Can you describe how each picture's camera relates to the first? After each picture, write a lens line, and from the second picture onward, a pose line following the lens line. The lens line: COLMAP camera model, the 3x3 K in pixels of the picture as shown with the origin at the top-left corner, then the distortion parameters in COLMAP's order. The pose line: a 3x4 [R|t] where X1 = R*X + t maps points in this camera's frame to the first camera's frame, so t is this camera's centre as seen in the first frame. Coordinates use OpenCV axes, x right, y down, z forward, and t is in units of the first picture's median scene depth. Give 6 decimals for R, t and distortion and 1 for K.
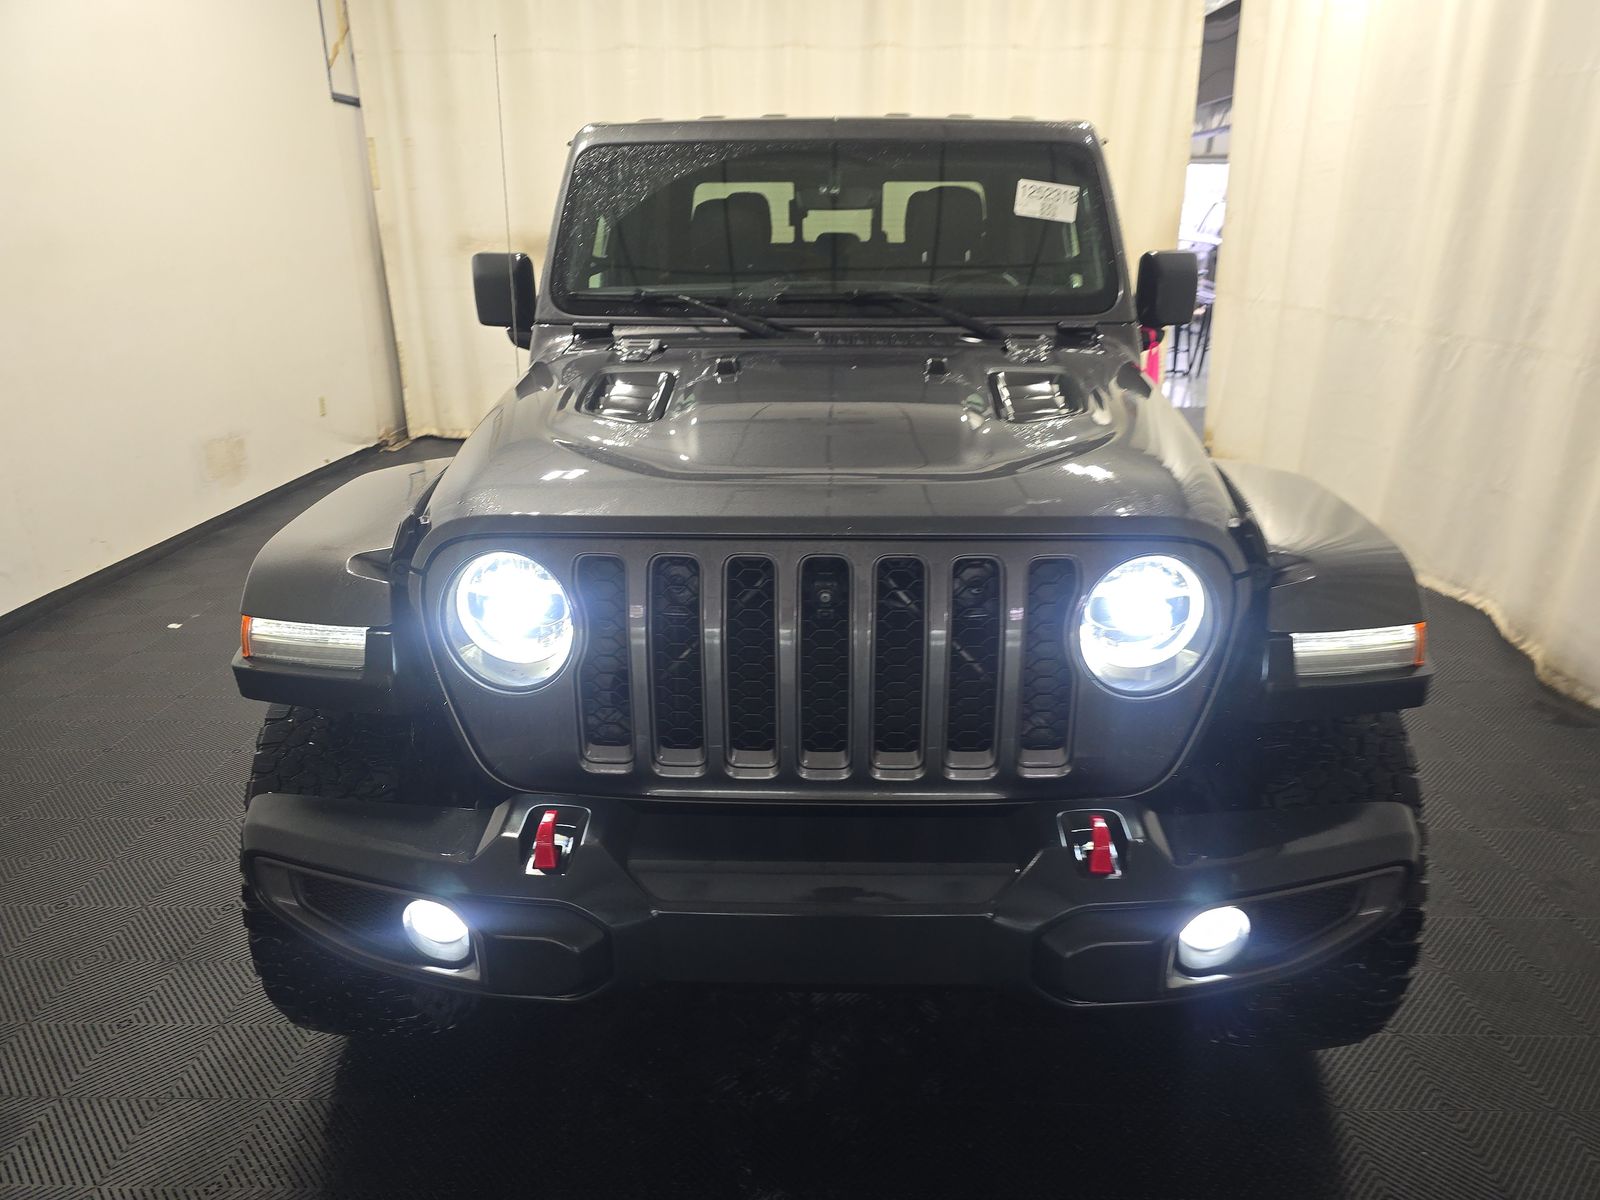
lens RADIAL K [[1064.2, 0, 823.9], [0, 1064.2, 600.0], [0, 0, 1]] dist [0.005289, -0.003205]
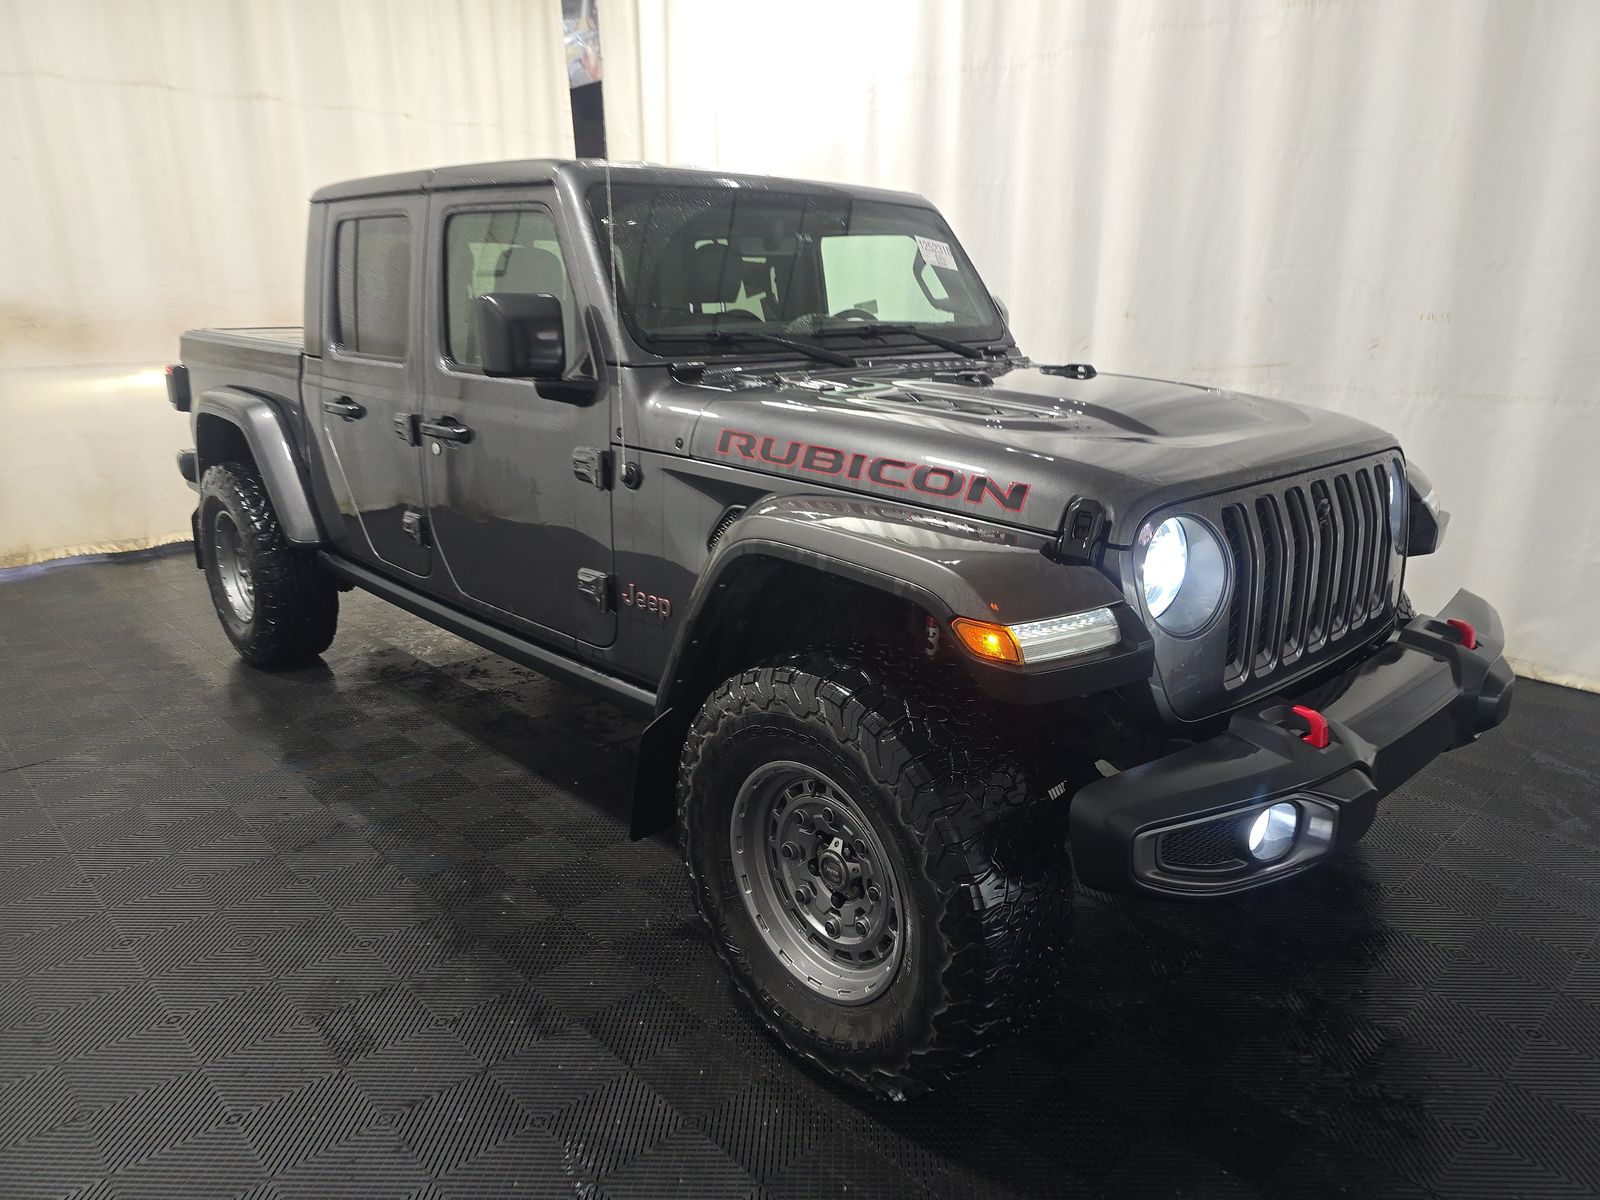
lens RADIAL K [[1064.2, 0, 823.9], [0, 1064.2, 600.0], [0, 0, 1]] dist [0.005289, -0.003205]
pose [[0.712711, -0.195449, 0.673679, -0.309374], [0.243314, 0.969653, 0.023907, -0.017665], [-0.657907, 0.146876, 0.738638, 0.092031]]
